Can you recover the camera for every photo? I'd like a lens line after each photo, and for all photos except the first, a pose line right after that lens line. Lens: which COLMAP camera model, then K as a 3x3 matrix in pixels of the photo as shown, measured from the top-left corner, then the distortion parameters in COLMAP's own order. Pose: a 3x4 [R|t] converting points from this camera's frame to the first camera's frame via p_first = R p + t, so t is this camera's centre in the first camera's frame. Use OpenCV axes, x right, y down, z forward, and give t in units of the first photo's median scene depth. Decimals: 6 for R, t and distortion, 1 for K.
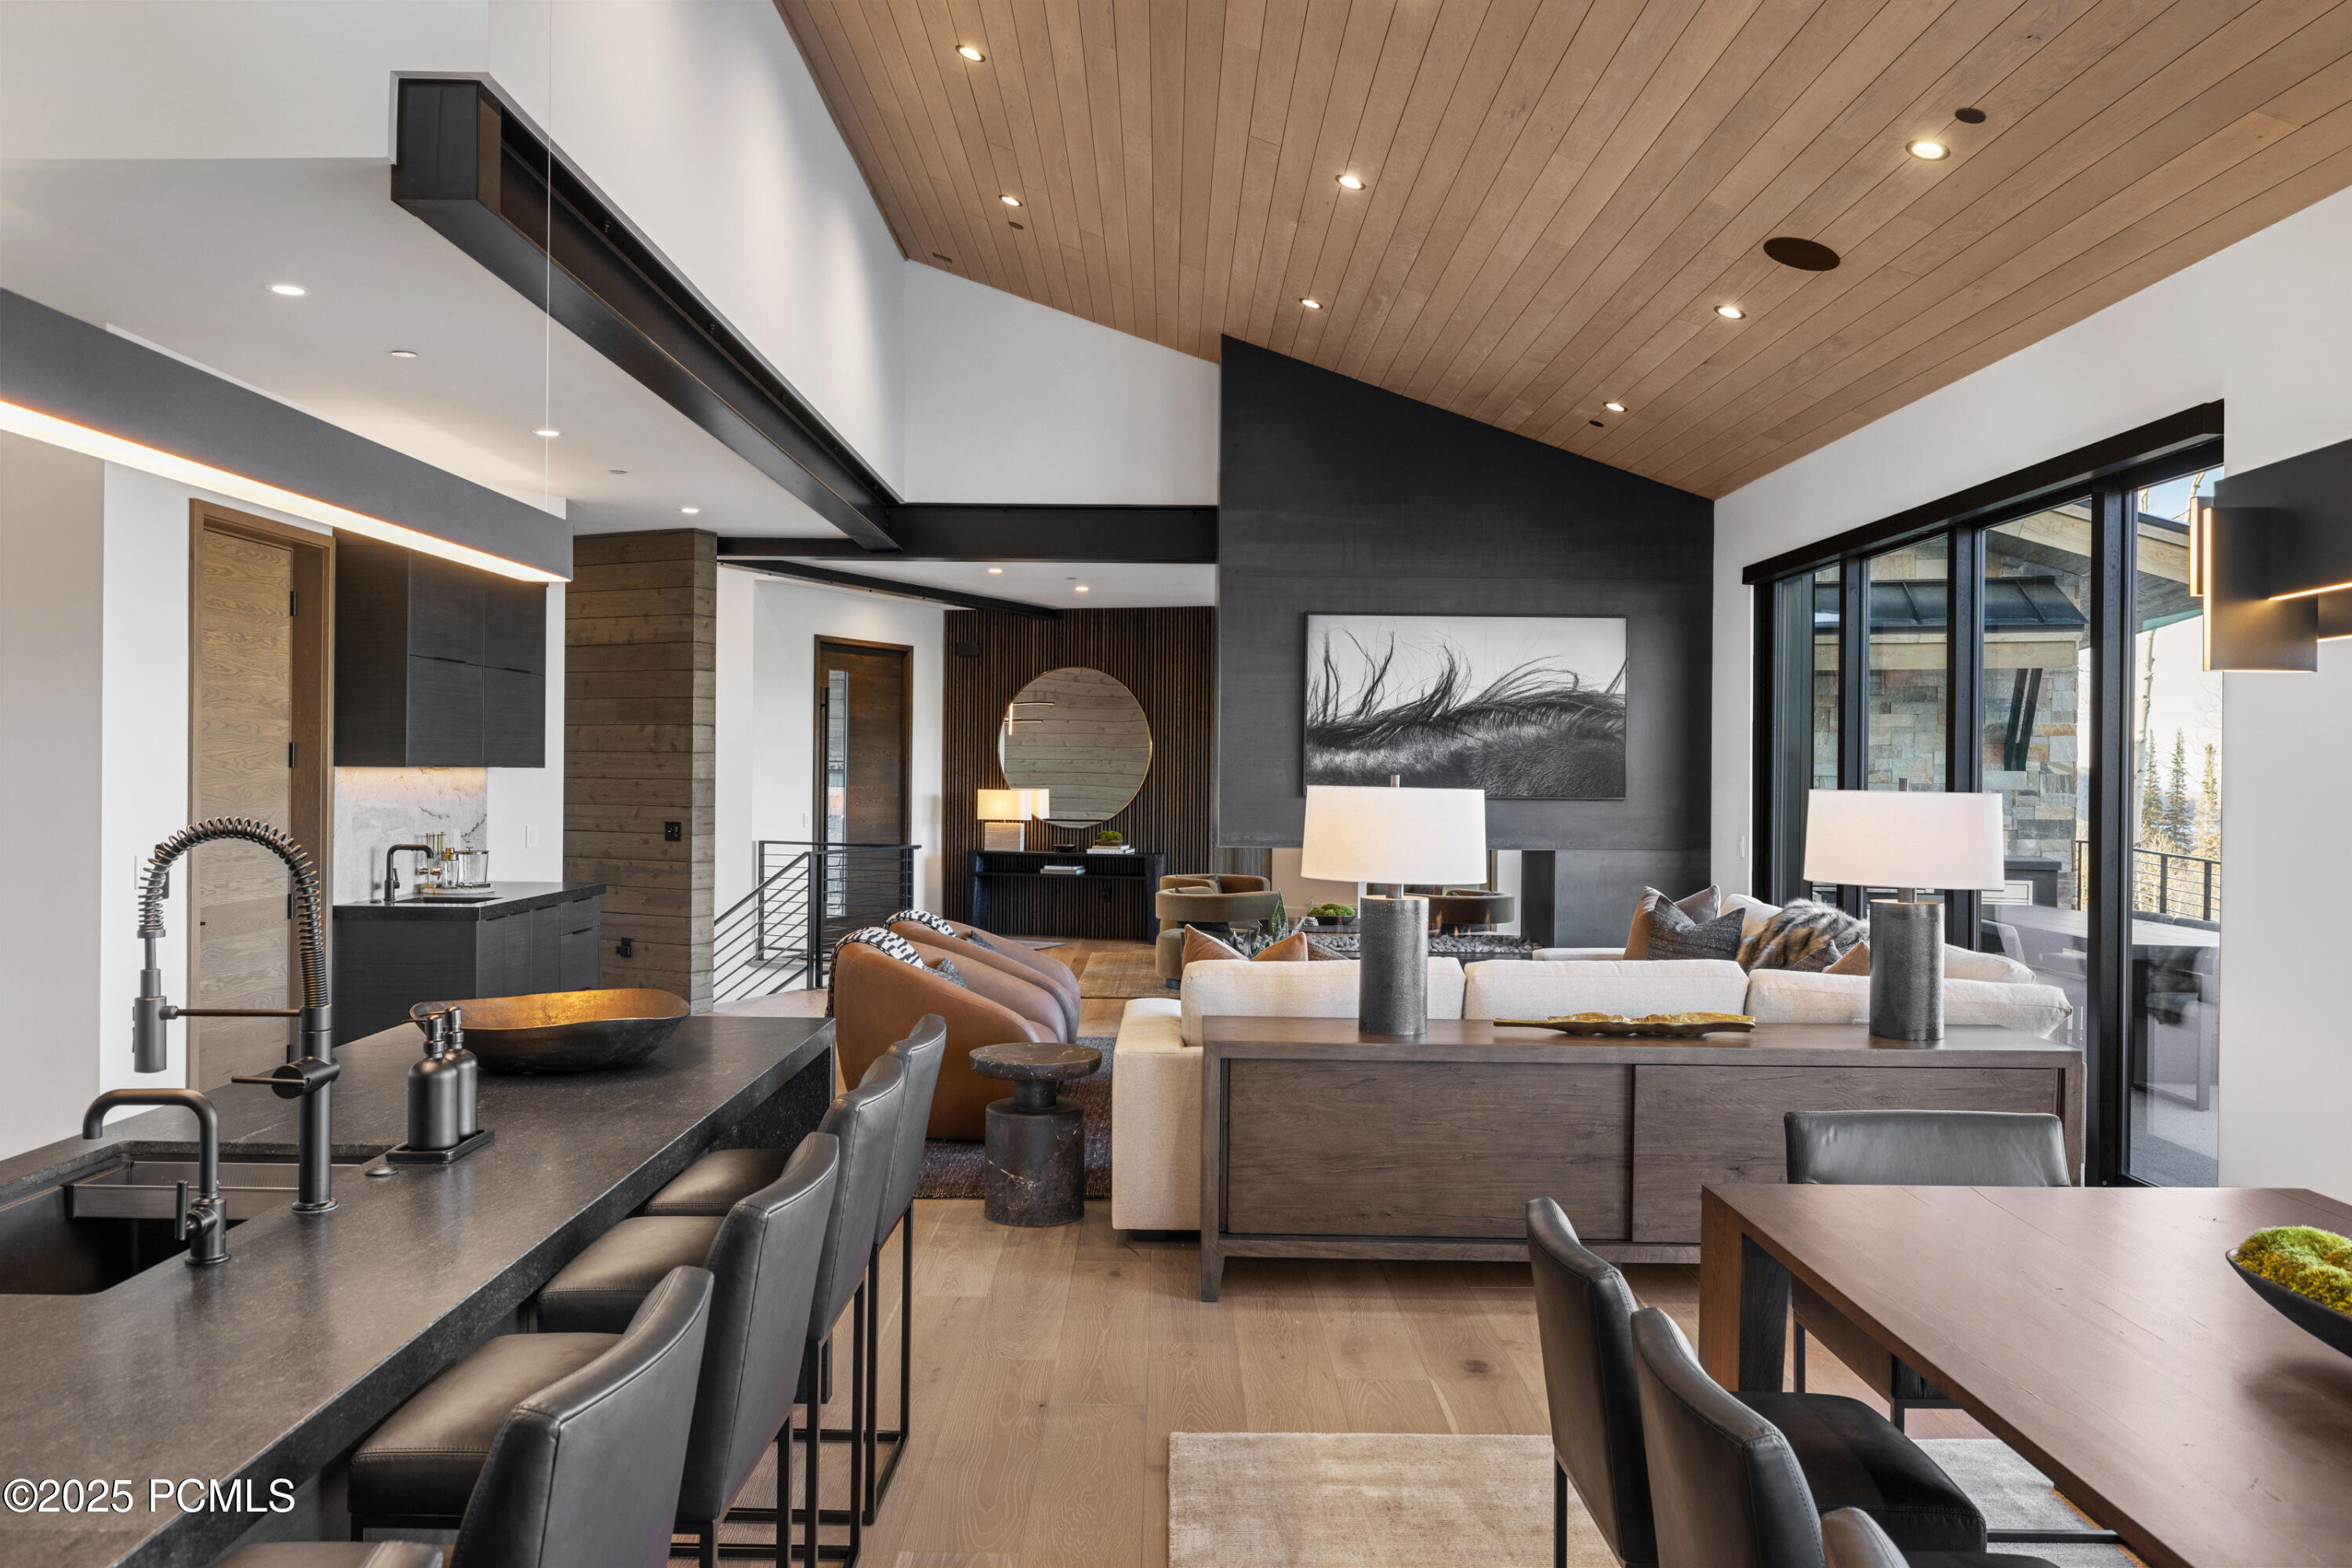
lens RADIAL K [[1739.2, 0, 1169.9], [0, 1739.2, 769.2], [0, 0, 1]] dist [0.001616, -0.000528]
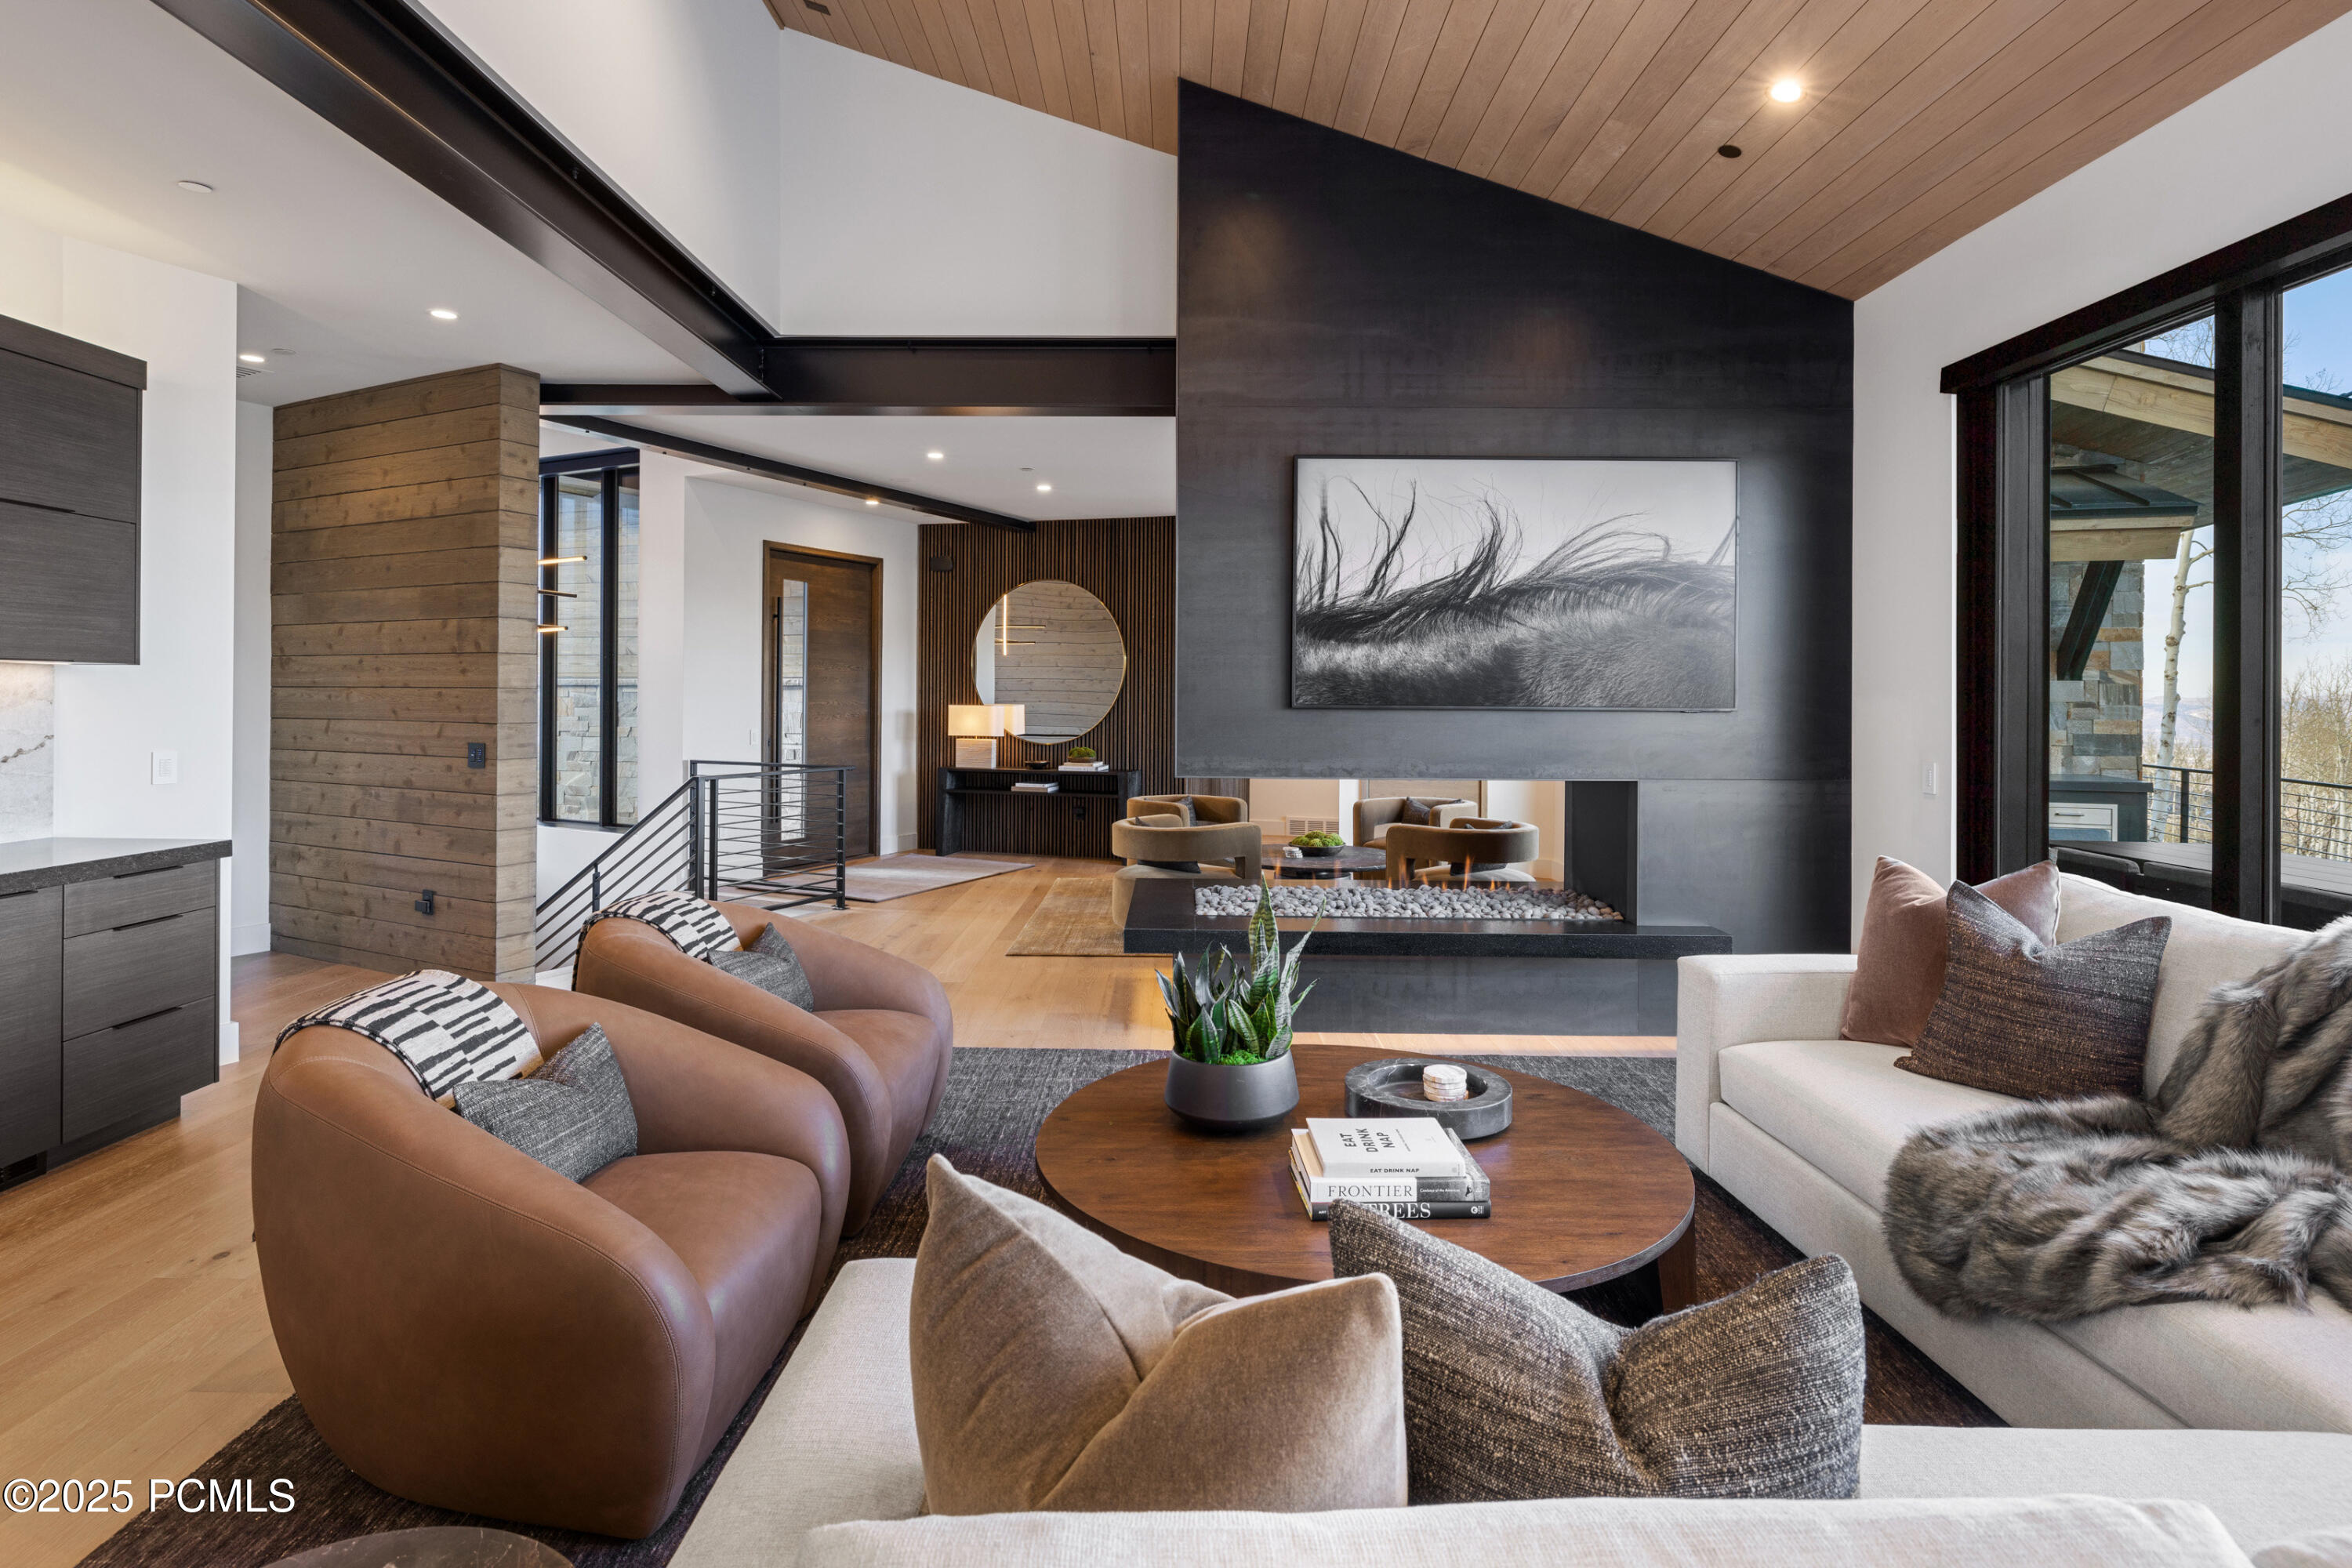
lens RADIAL K [[1207.8, 0, 1163.5], [0, 1207.8, 694.6], [0, 0, 1]] dist [-0.010860, 0.003718]
pose [[0.999911, -0.002482, -0.013111, 0.027757], [0.002465, 0.999996, -0.001356, 0.010039], [0.013114, 0.001324, 0.999913, 0.462358]]
